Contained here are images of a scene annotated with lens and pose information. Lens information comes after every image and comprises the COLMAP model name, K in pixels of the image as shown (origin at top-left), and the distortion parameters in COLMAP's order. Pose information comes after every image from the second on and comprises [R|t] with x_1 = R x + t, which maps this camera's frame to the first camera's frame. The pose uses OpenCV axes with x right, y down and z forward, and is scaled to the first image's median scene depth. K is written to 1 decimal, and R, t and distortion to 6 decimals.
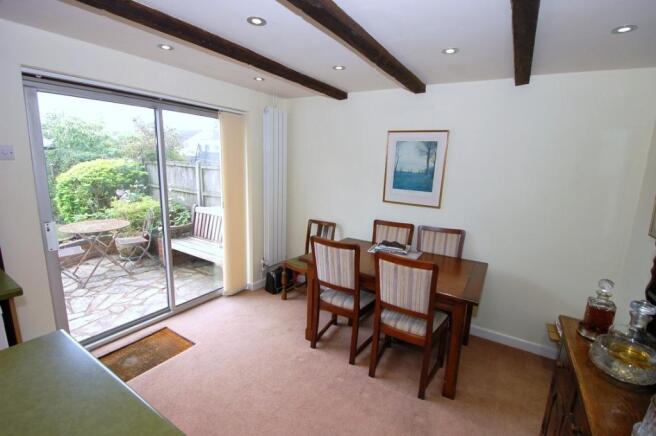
lens RADIAL K [[300.8, 0, 328.0], [0, 300.8, 218.0], [0, 0, 1]] dist [0.024170, 0.000130]
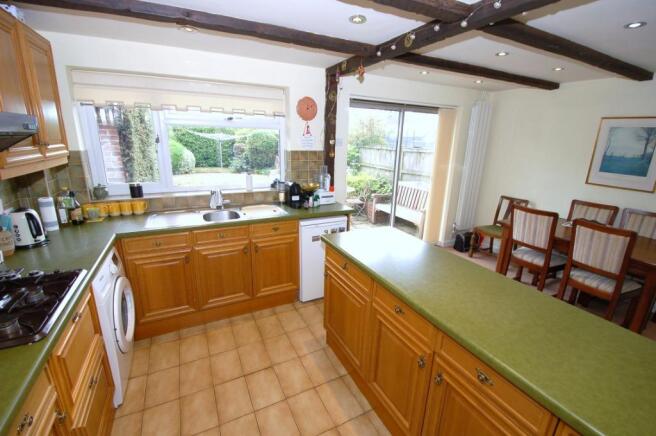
lens RADIAL K [[284.8, 0, 328.0], [0, 284.8, 218.0], [0, 0, 1]] dist [0.002733, -0.016526]
pose [[0.853792, 0.122546, -0.505985, -0.083000], [-0.088039, 0.991890, 0.091673, 0.059525], [0.513116, -0.033723, 0.857657, -0.362173]]
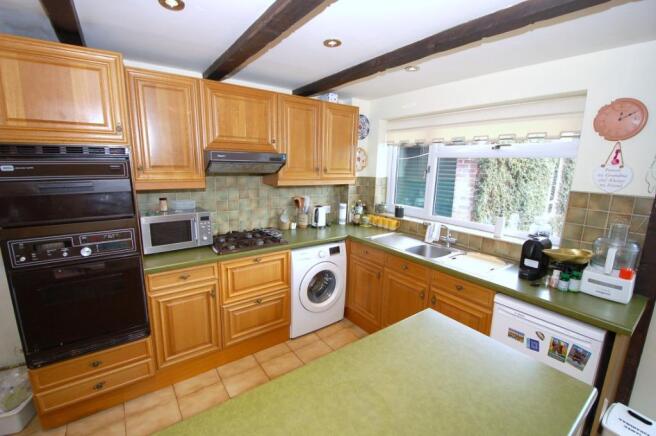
lens RADIAL K [[284.8, 0, 328.0], [0, 284.8, 218.0], [0, 0, 1]] dist [0.002733, -0.016526]
pose [[-0.378782, 0.126421, -0.916811, 0.025807], [-0.209870, 0.953086, 0.218132, -0.037569], [0.901376, 0.275035, -0.334480, 0.174123]]
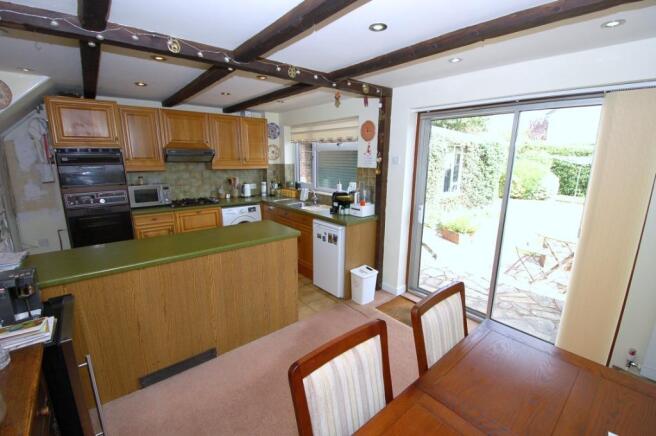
lens RADIAL K [[284.8, 0, 328.0], [0, 284.8, 218.0], [0, 0, 1]] dist [0.002733, -0.016526]
pose [[-0.315037, 0.158929, -0.935678, 0.441684], [-0.197950, 0.953194, 0.228553, -0.113144], [0.928206, 0.257220, -0.268832, 0.673577]]
